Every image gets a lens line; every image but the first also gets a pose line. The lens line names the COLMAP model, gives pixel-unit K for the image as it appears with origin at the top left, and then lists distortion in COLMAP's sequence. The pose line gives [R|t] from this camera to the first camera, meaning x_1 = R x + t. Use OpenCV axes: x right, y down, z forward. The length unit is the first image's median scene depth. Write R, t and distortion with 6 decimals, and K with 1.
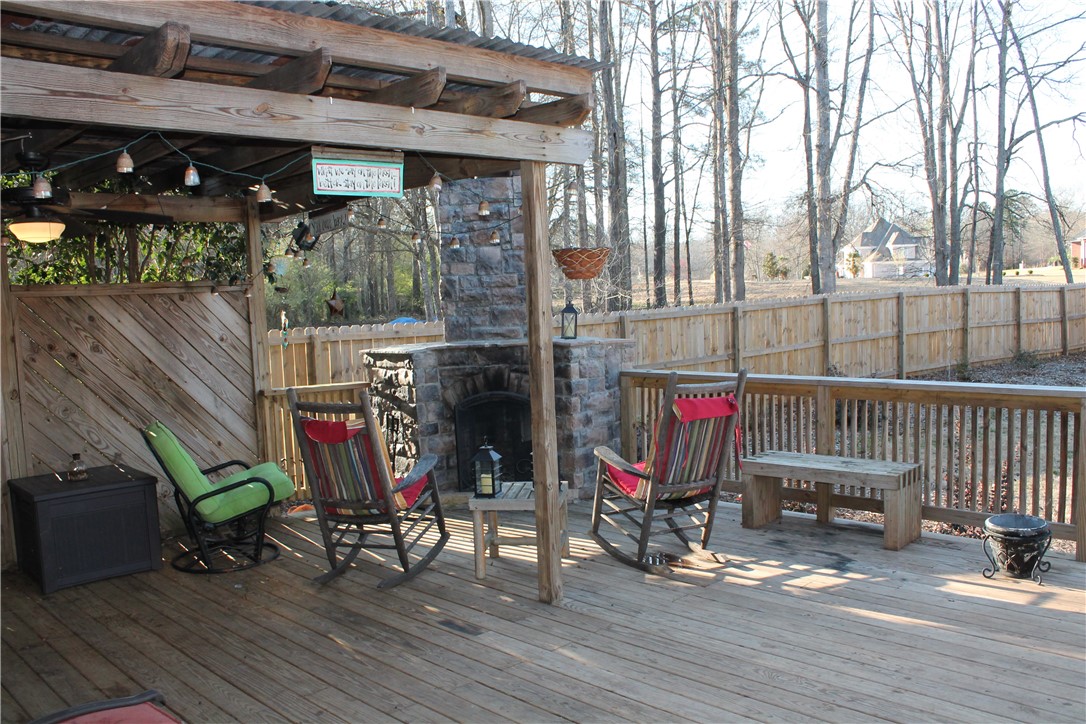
lens RADIAL K [[935.5, 0, 543.0], [0, 935.5, 362.0], [0, 0, 1]] dist [-0.110588, 0.006200]
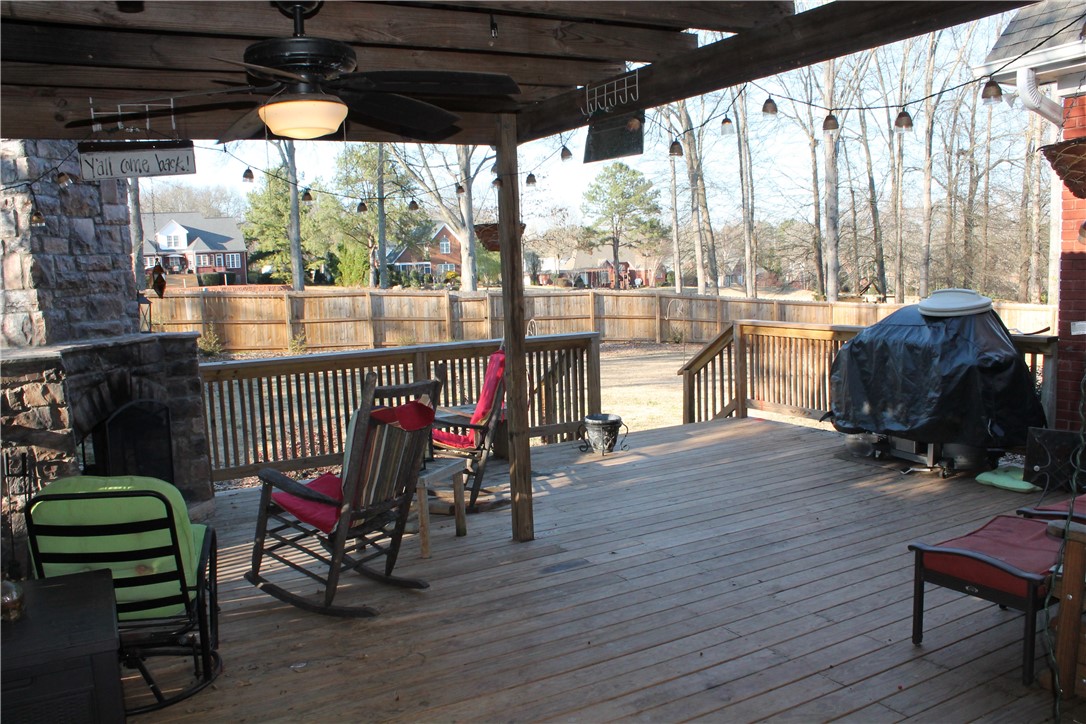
lens RADIAL K [[935.5, 0, 543.0], [0, 935.5, 362.0], [0, 0, 1]] dist [-0.110588, 0.006200]
pose [[0.243854, -0.068322, 0.967402, -0.707204], [0.099984, 0.993971, 0.044995, -0.001047], [-0.964644, 0.085753, 0.249215, 0.460075]]
